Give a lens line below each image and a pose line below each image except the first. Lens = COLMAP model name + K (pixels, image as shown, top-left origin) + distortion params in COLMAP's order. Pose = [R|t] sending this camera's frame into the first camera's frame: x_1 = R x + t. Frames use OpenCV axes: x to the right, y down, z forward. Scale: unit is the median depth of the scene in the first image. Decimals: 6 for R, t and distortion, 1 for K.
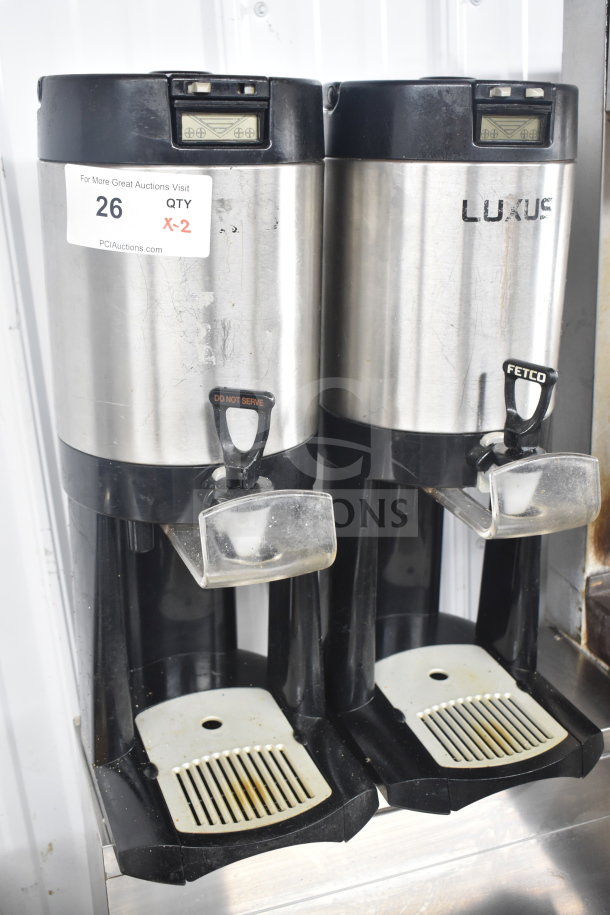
lens RADIAL K [[997.6, 0, 305.0], [0, 997.6, 457.5], [0, 0, 1]] dist [-0.129978, -0.025316]
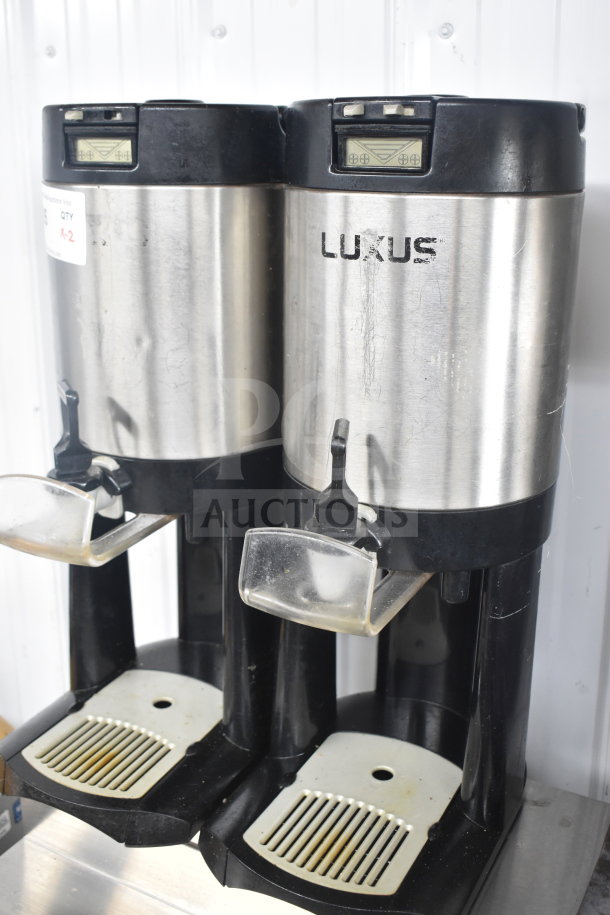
lens RADIAL K [[997.6, 0, 305.0], [0, 997.6, 457.5], [0, 0, 1]] dist [-0.129978, -0.025316]
pose [[0.655772, 0.233680, -0.717883, 0.832954], [-0.254930, 0.963579, 0.080784, -0.131894], [0.710615, 0.130034, 0.691461, 0.390329]]
